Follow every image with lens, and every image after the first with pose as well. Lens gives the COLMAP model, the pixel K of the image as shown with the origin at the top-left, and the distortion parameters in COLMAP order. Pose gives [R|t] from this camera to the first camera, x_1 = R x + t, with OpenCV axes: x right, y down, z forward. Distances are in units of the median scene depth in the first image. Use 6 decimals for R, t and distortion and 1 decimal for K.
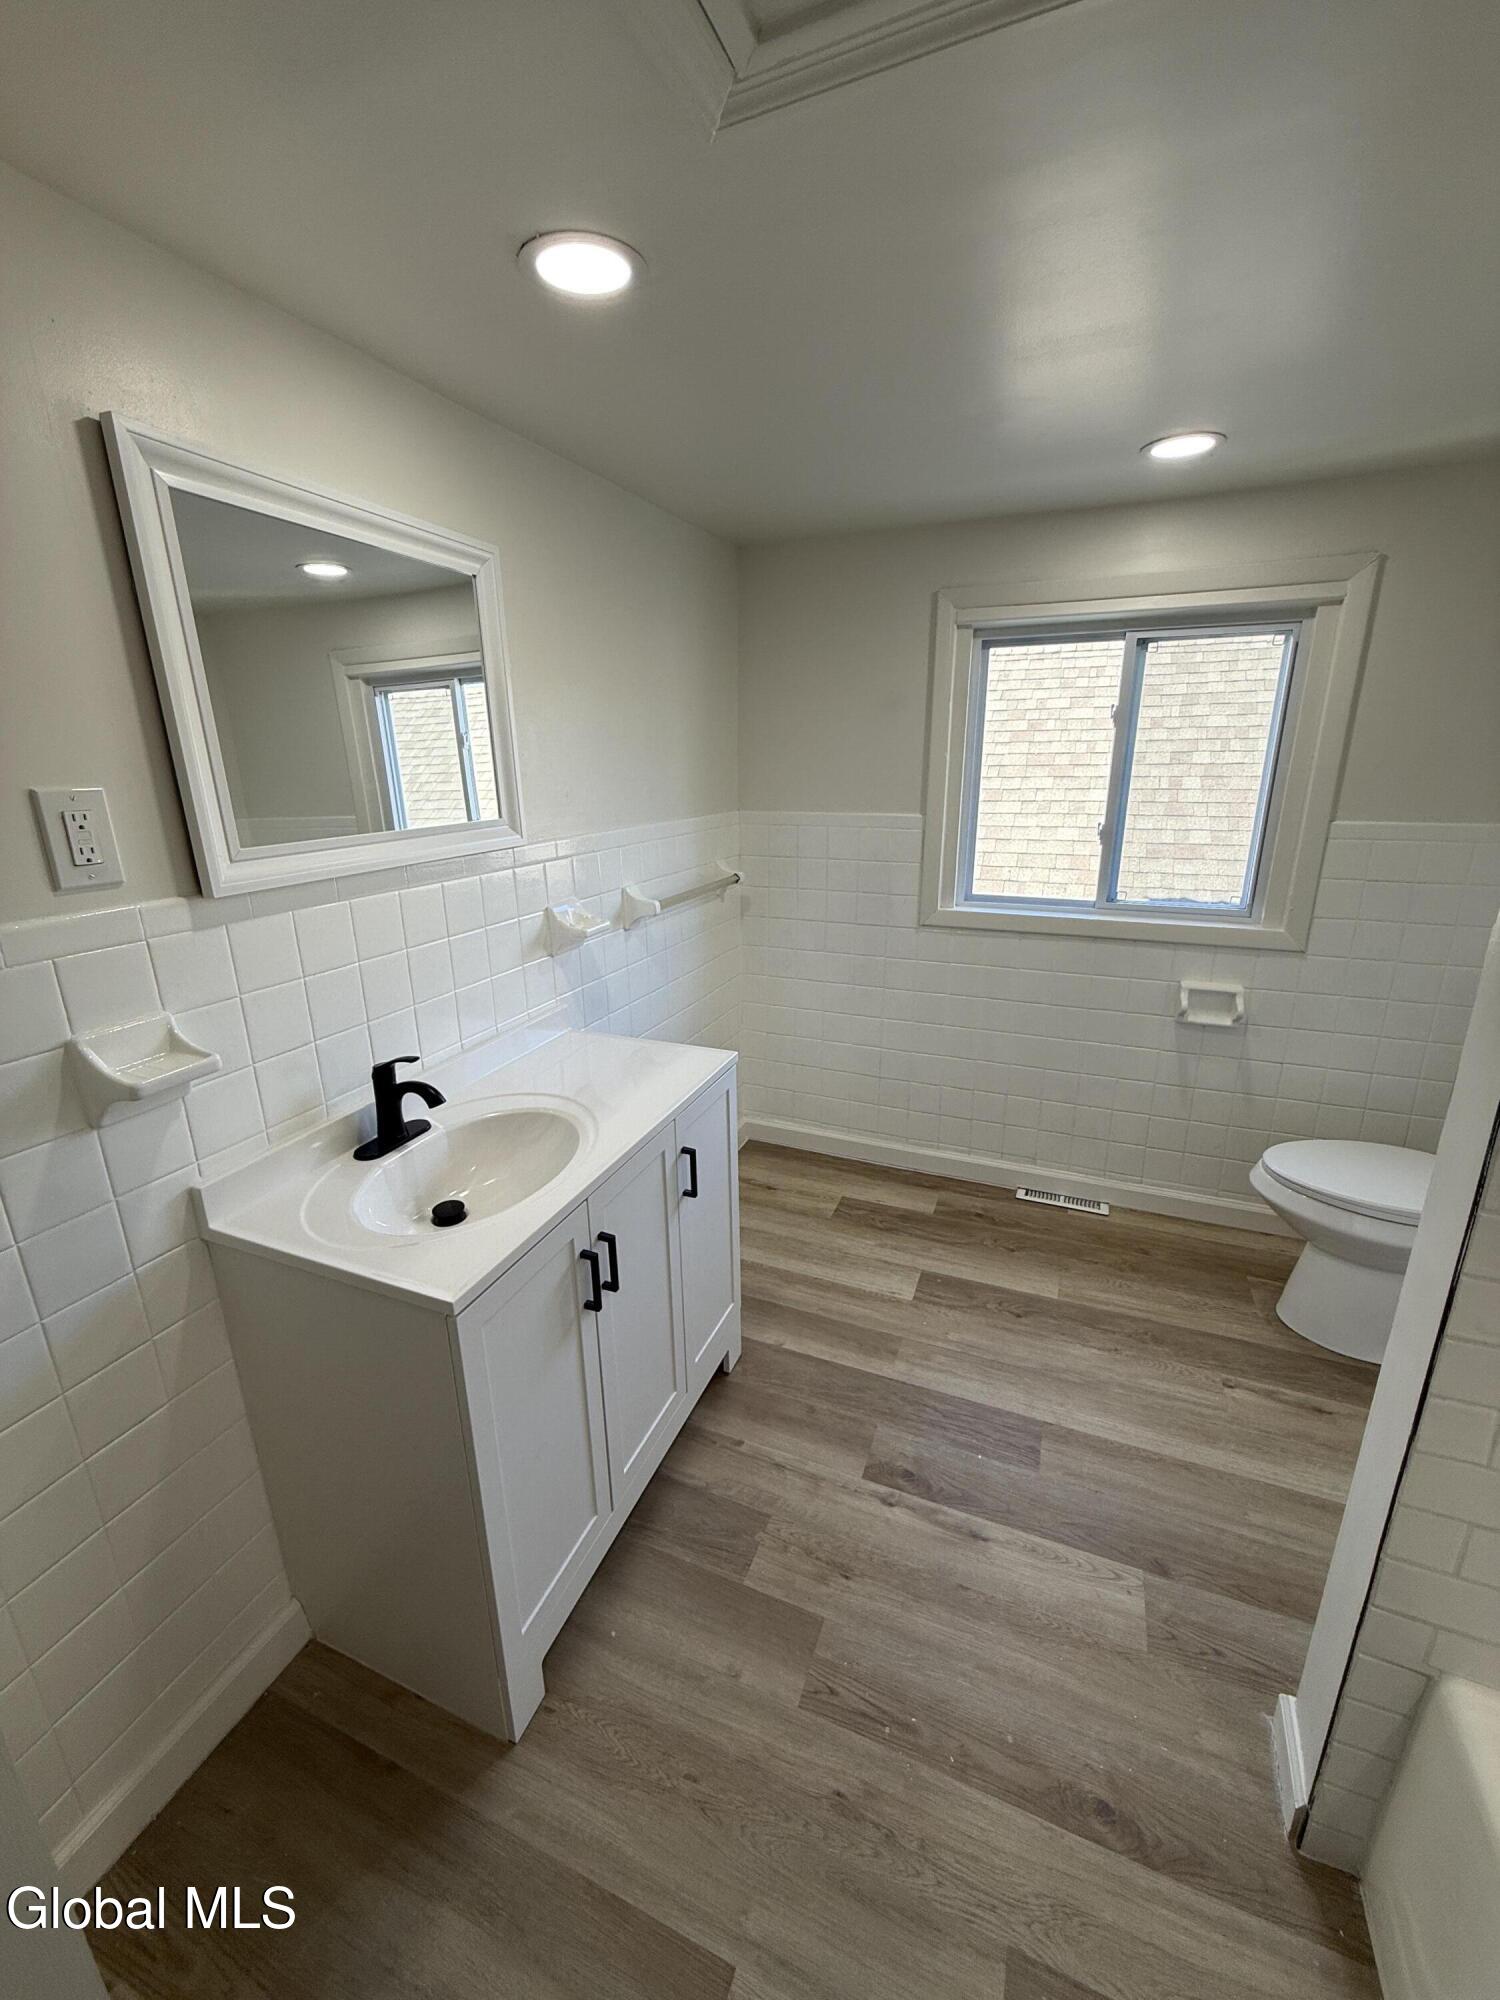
lens RADIAL K [[796.4, 0, 747.7], [0, 796.4, 990.9], [0, 0, 1]] dist [-0.000927, 0.000393]
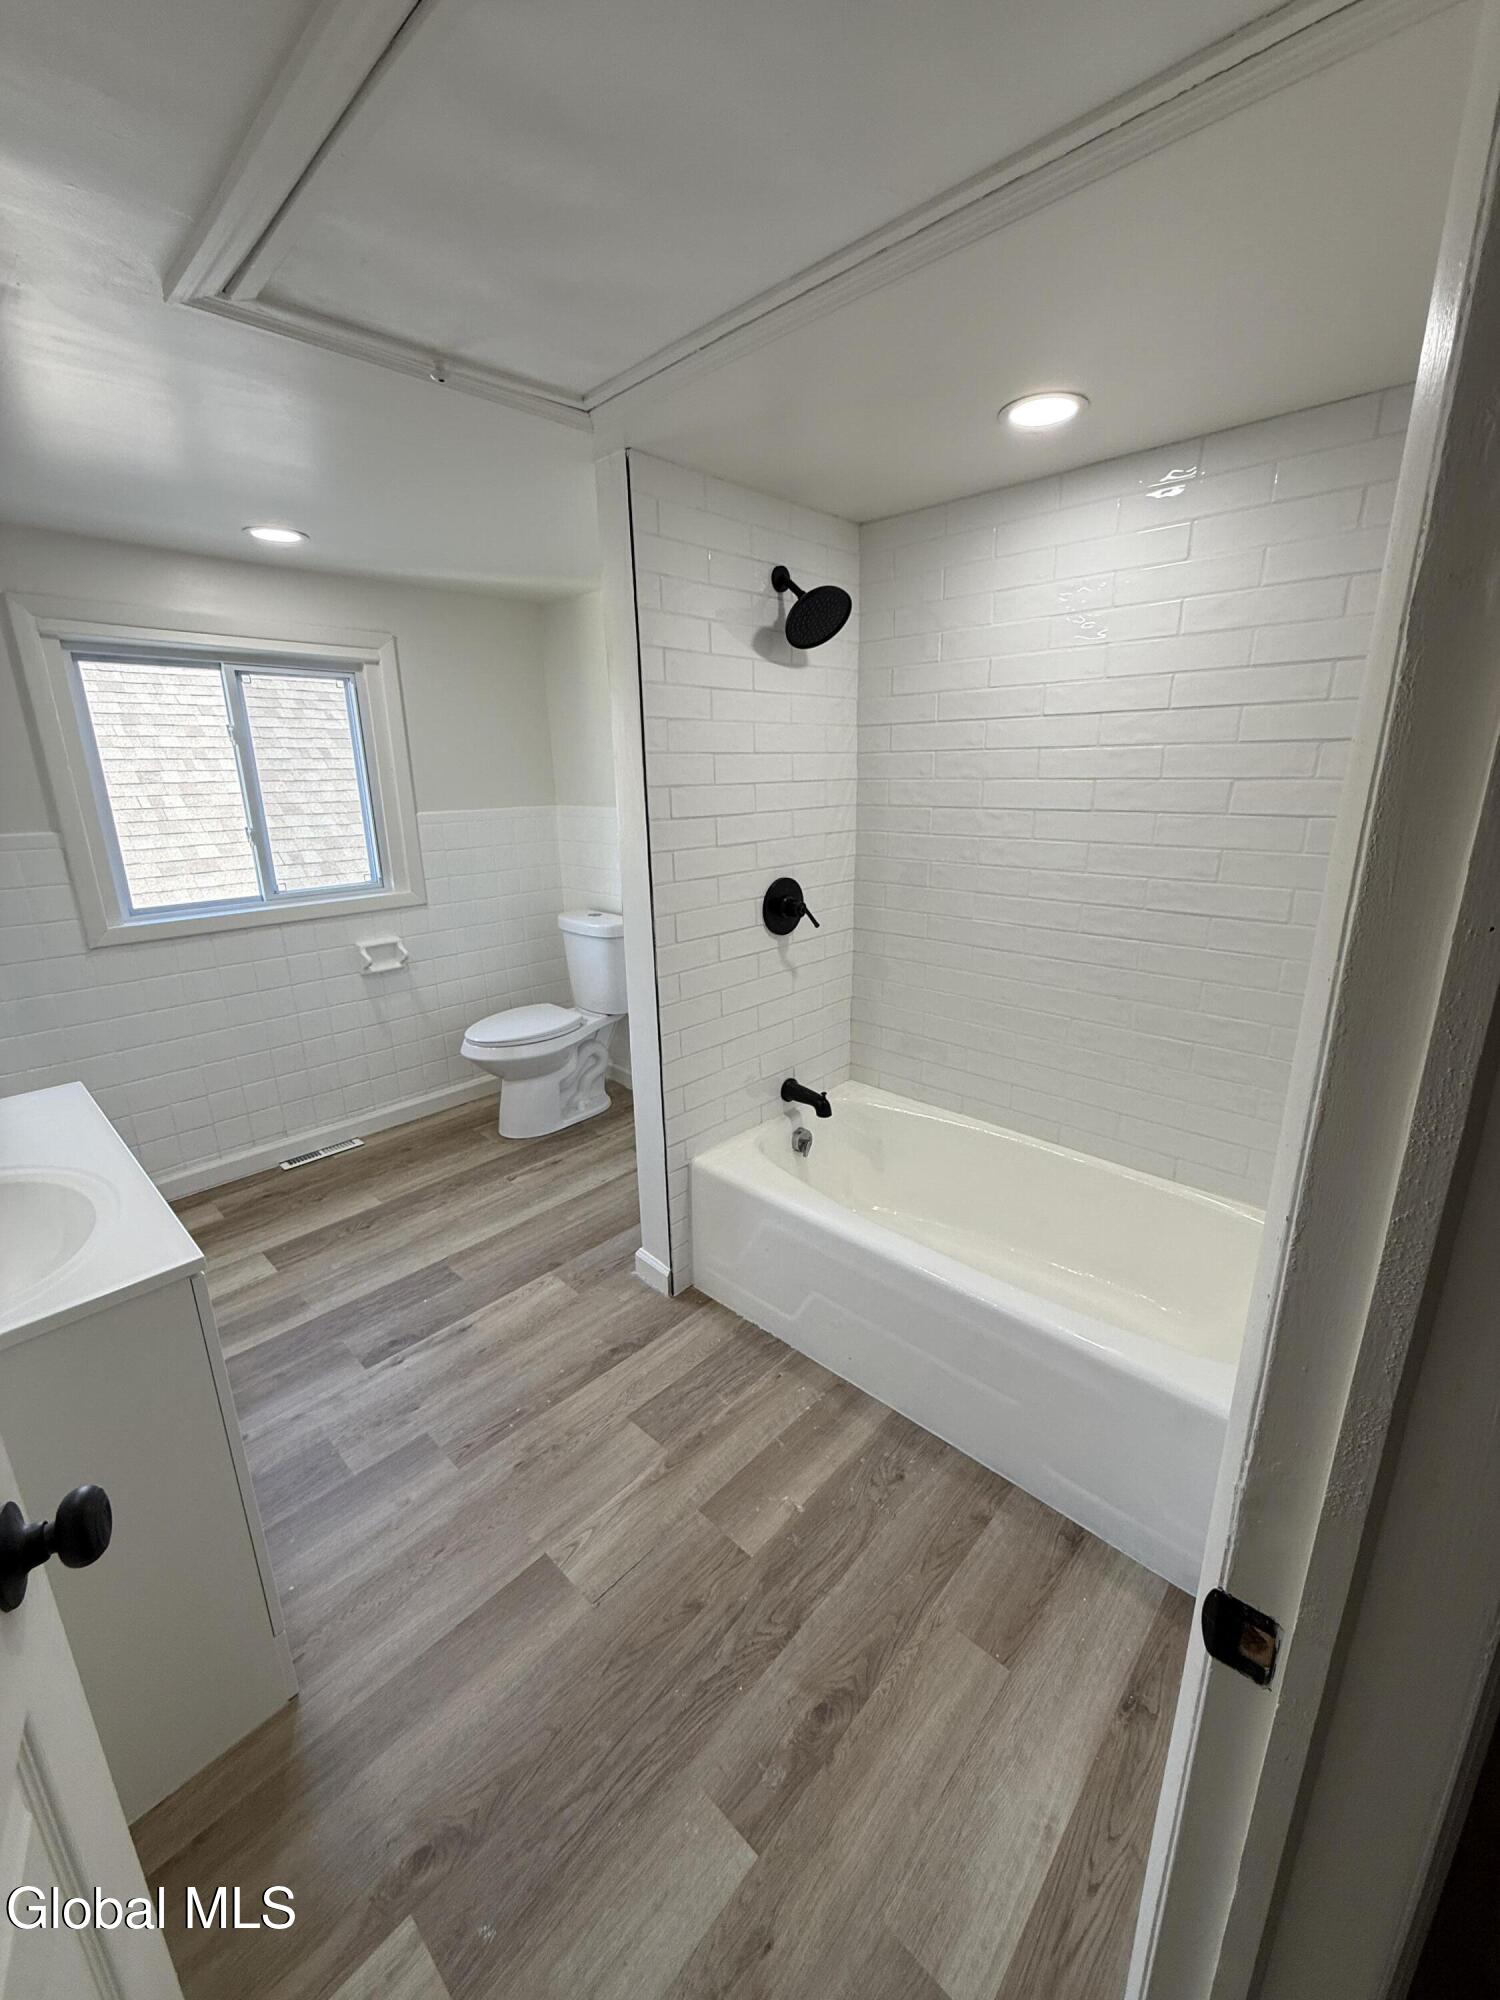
lens RADIAL K [[796.4, 0, 747.7], [0, 796.4, 990.9], [0, 0, 1]] dist [-0.000927, 0.000393]
pose [[0.355286, -0.249293, 0.900902, -0.467719], [0.274136, 0.949192, 0.154545, 0.040199], [-0.893656, 0.192062, 0.405575, -0.077867]]
